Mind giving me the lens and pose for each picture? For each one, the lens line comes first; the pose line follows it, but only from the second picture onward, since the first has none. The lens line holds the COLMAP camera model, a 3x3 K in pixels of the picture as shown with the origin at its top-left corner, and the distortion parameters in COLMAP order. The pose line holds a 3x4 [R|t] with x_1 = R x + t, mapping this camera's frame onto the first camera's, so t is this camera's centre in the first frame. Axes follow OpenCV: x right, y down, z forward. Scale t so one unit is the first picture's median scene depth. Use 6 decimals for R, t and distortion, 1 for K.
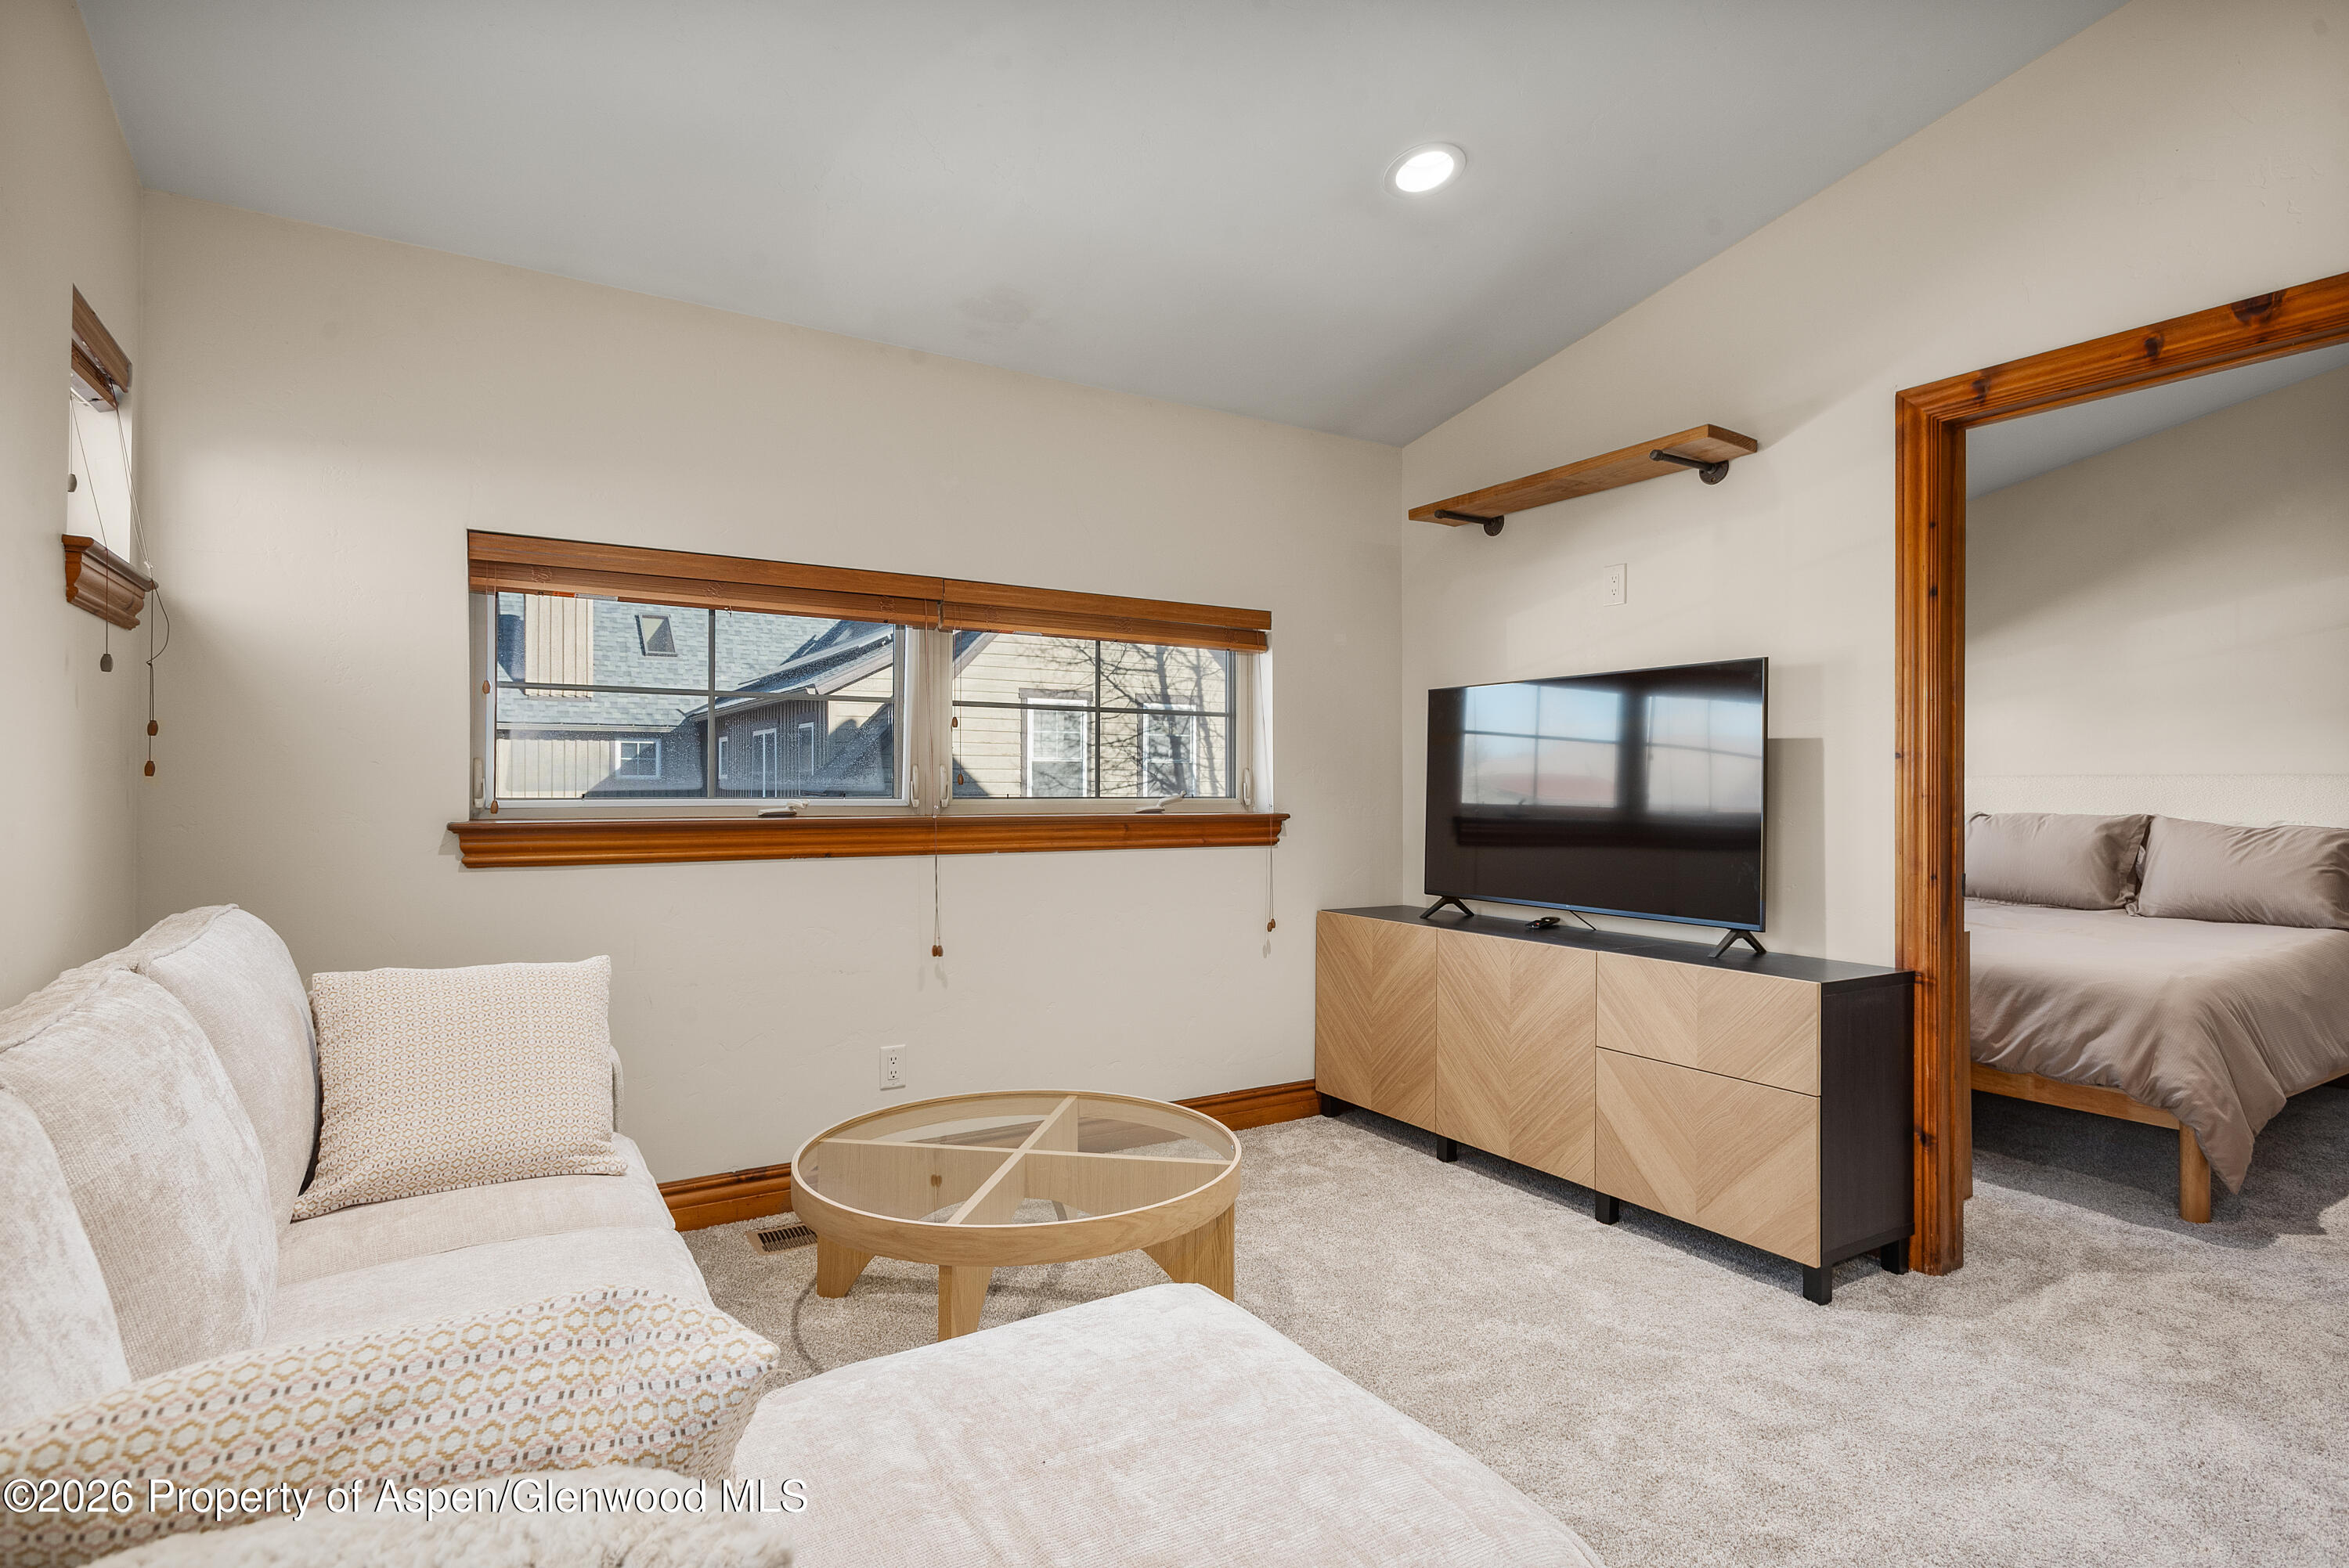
lens RADIAL K [[1186.8, 0, 1163.7], [0, 1186.8, 778.6], [0, 0, 1]] dist [0.004551, -0.002942]
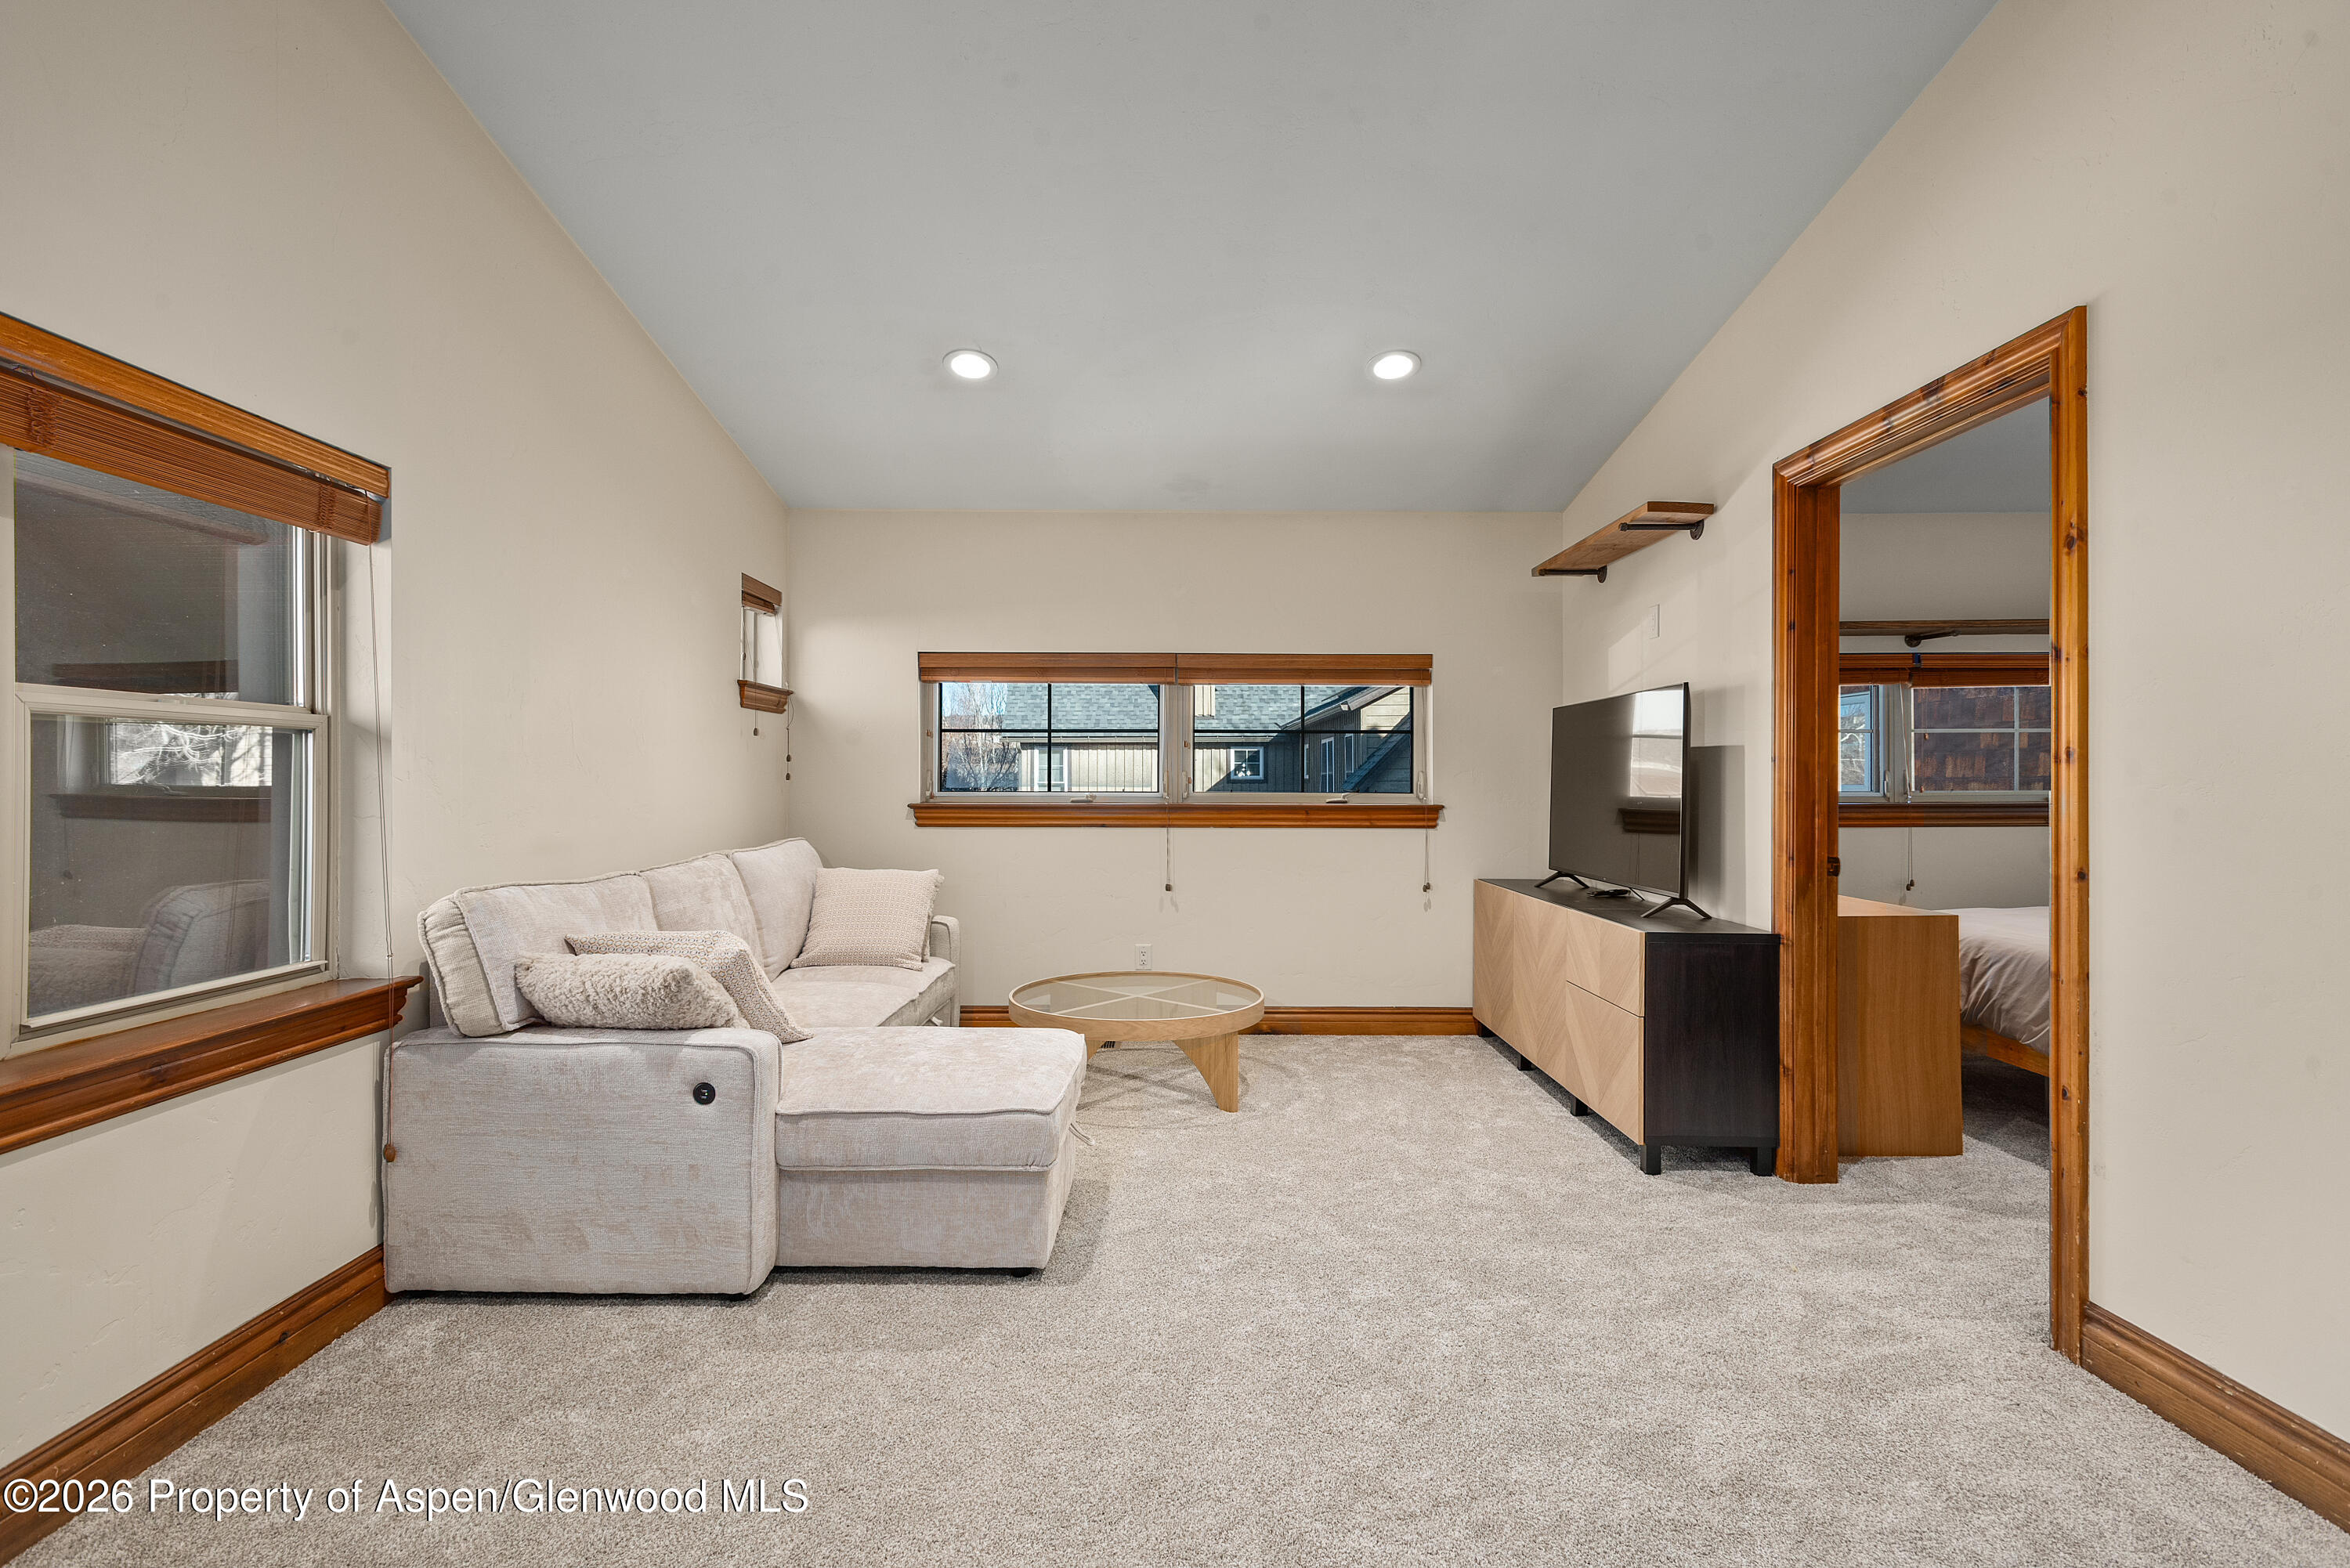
lens RADIAL K [[1100.1, 0, 1158.9], [0, 1100.1, 775.4], [0, 0, 1]] dist [0.017554, 0.000333]
pose [[0.849961, -0.004466, -0.526827, 0.556253], [0.003748, 0.999990, -0.002431, -0.002277], [0.526833, 0.000092, 0.849969, -0.254483]]
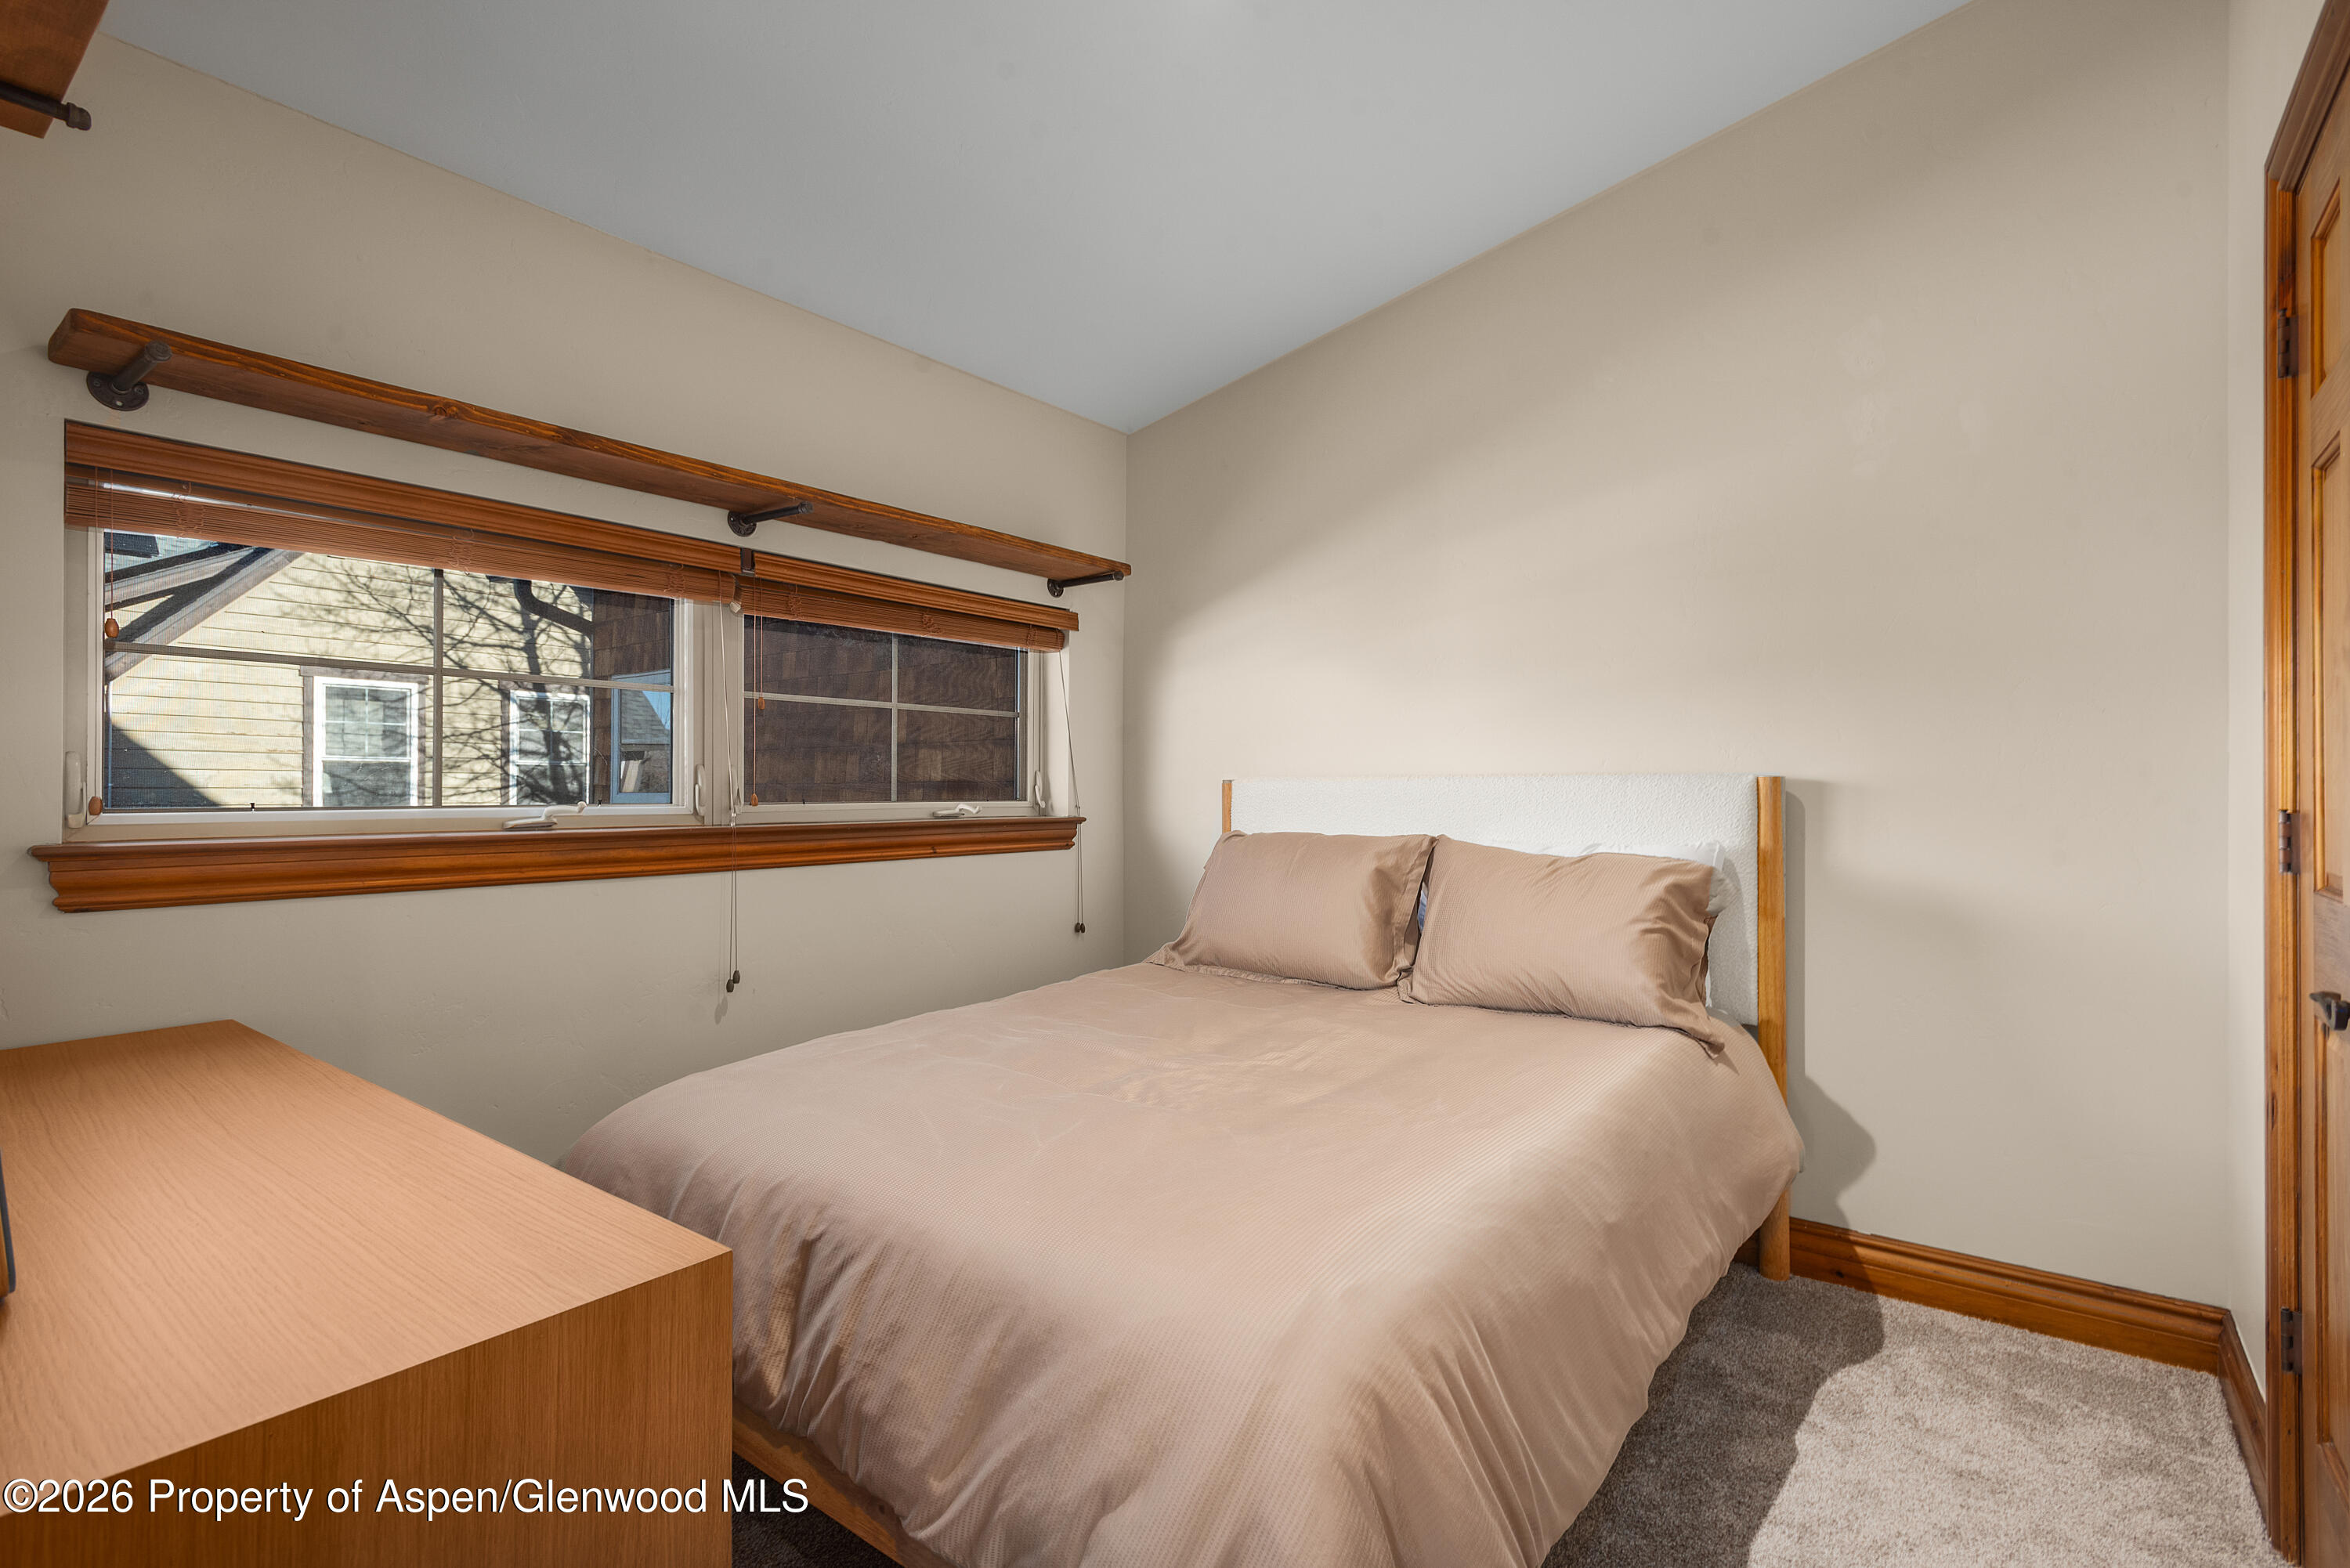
lens RADIAL K [[1100.1, 0, 1166.5], [0, 1100.1, 788.8], [0, 0, 1]] dist [0.017554, 0.000333]
pose [[0.939821, 0.000645, 0.341666, 0.644650], [-0.001628, 0.999995, 0.002589, 0.005251], [-0.341662, -0.002990, 0.939818, 0.646853]]
